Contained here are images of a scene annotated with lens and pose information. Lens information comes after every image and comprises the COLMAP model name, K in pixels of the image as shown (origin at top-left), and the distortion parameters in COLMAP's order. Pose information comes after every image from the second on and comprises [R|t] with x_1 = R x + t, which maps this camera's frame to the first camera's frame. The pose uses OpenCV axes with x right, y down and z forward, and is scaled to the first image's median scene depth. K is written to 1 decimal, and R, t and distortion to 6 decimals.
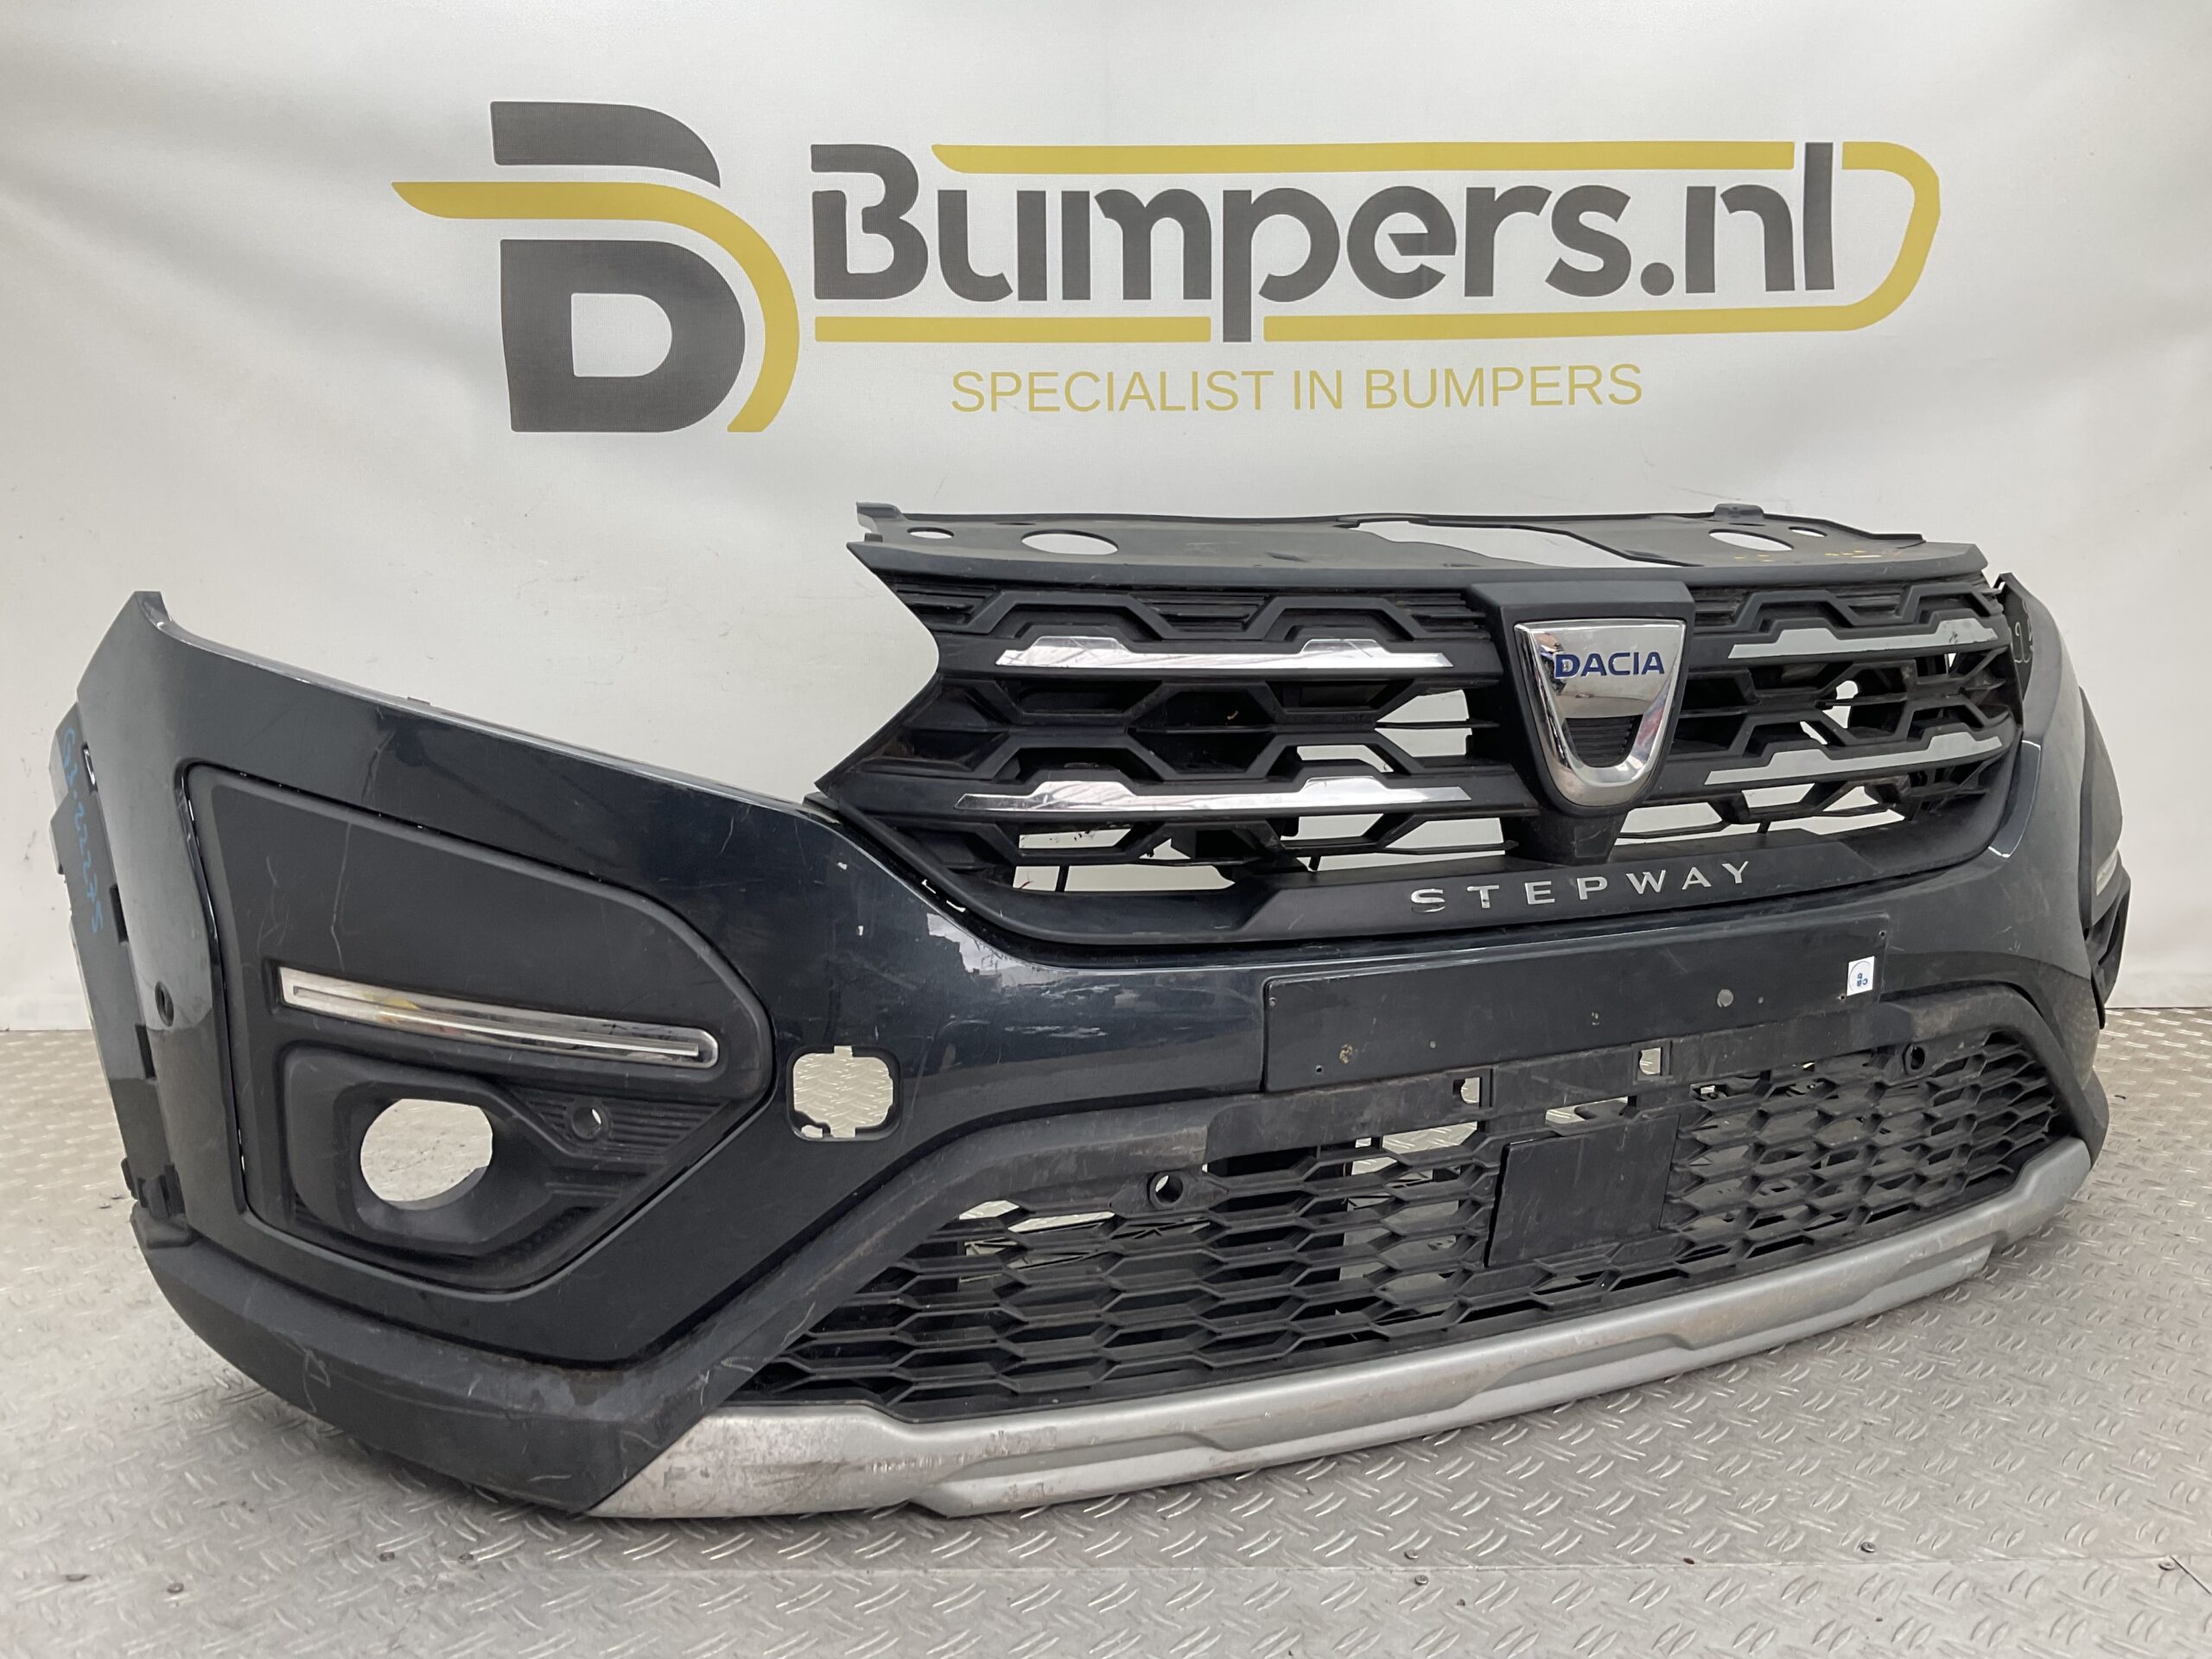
lens RADIAL K [[1831.7, 0, 1112.7], [0, 1831.7, 822.1], [0, 0, 1]] dist [0.096604, -0.171511]
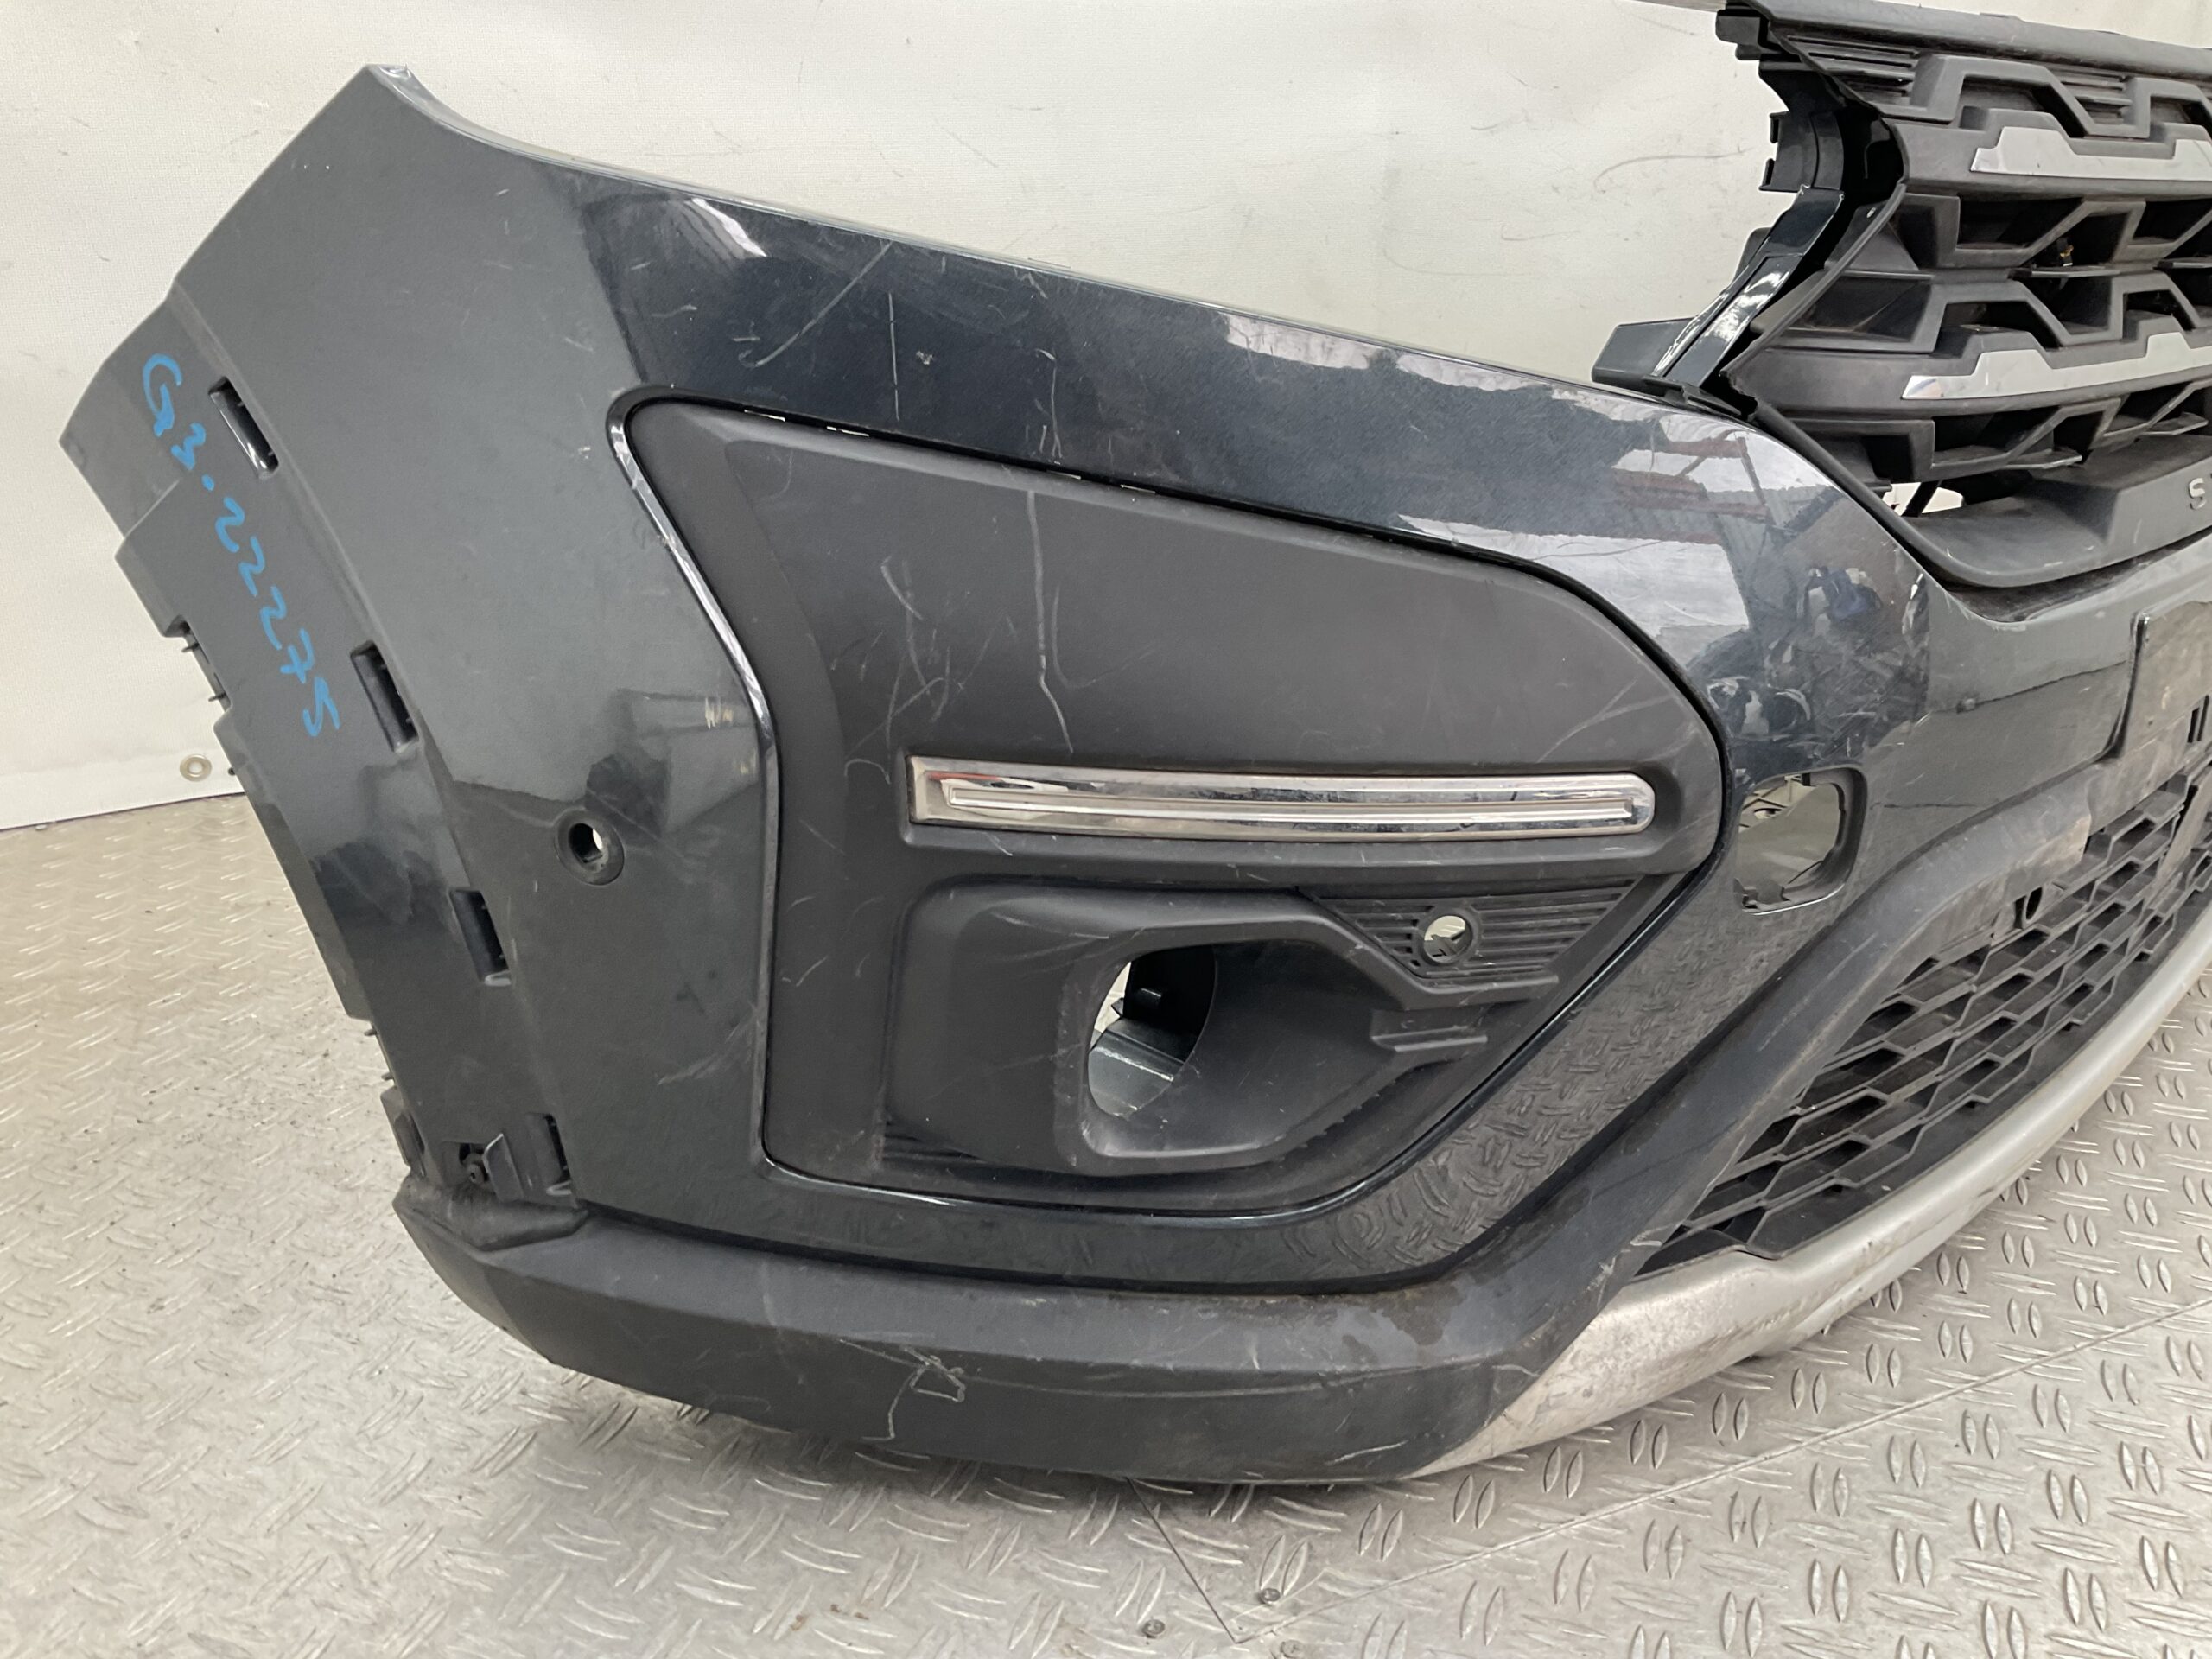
lens RADIAL K [[1831.7, 0, 1120.1], [0, 1831.7, 819.1], [0, 0, 1]] dist [0.096604, -0.171511]
pose [[0.921163, -0.138117, 0.363844, -0.553880], [0.064209, 0.976030, 0.207947, -0.015503], [-0.383844, -0.168191, 0.907951, 0.426957]]
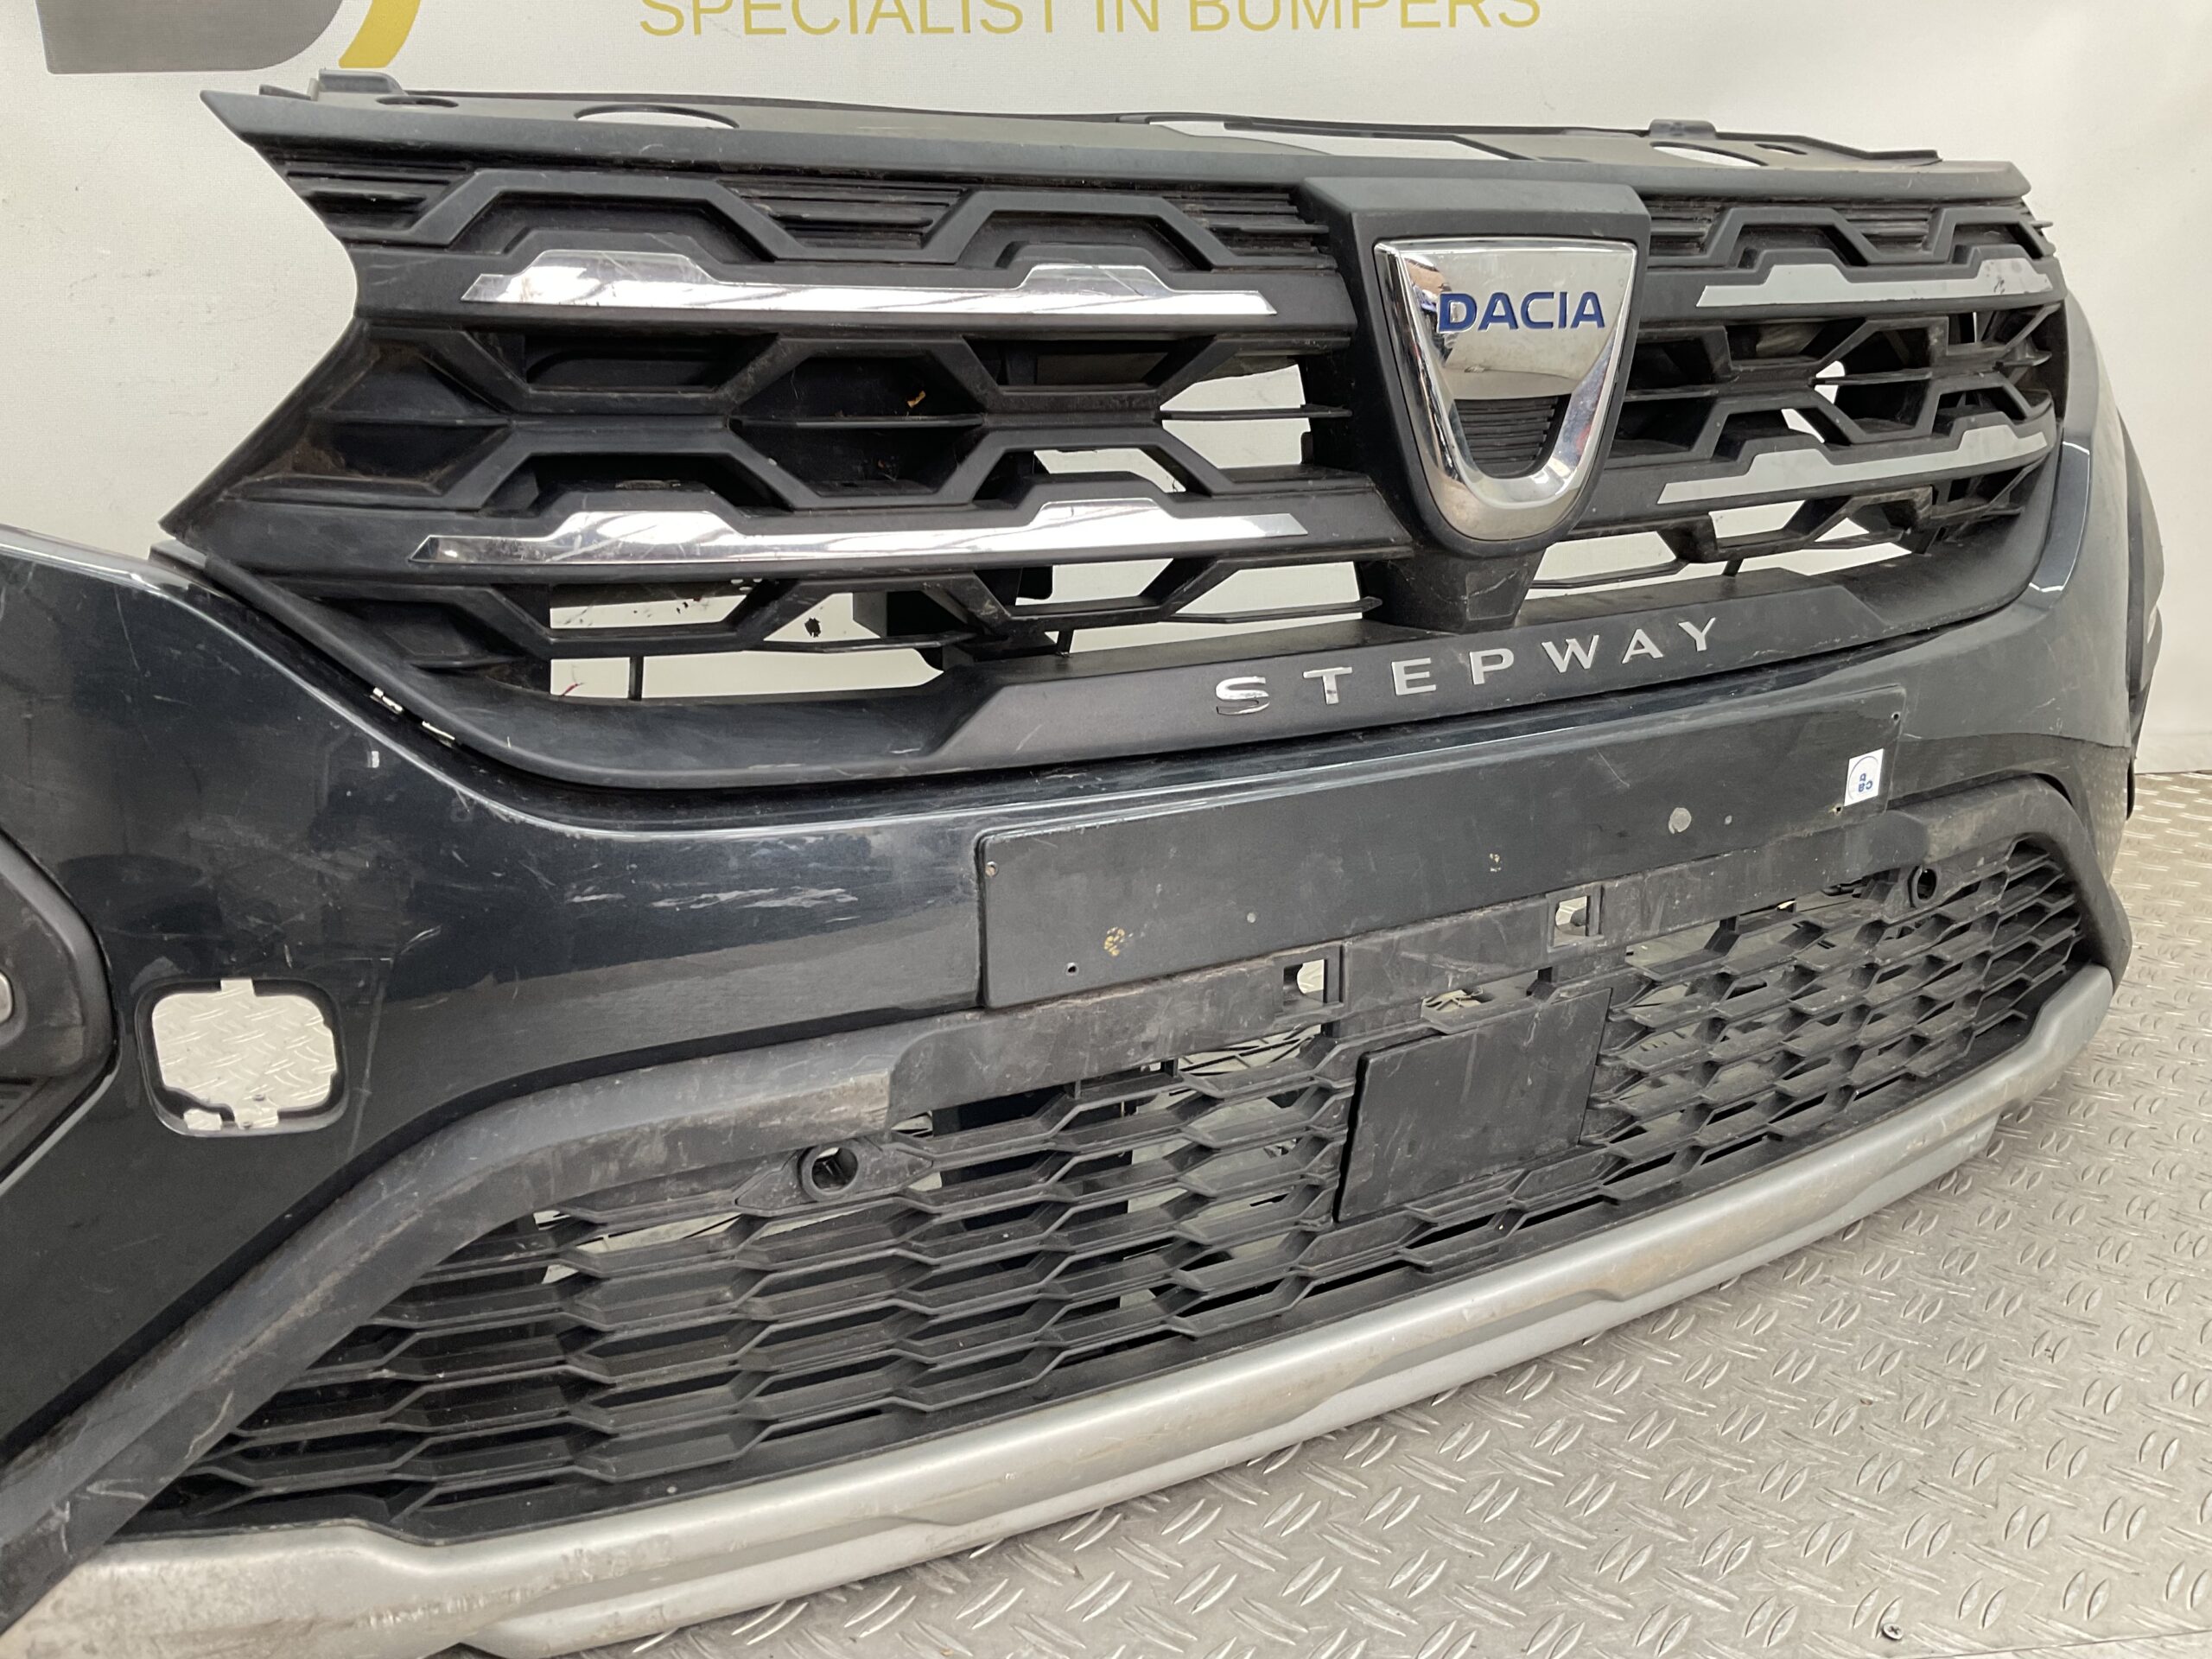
lens RADIAL K [[1831.7, 0, 1112.3], [0, 1831.7, 825.3], [0, 0, 1]] dist [0.096604, -0.171511]
pose [[0.997413, -0.031597, 0.064569, 0.083111], [0.022969, 0.991215, 0.130251, 0.003522], [-0.068117, -0.128431, 0.989376, 0.362123]]
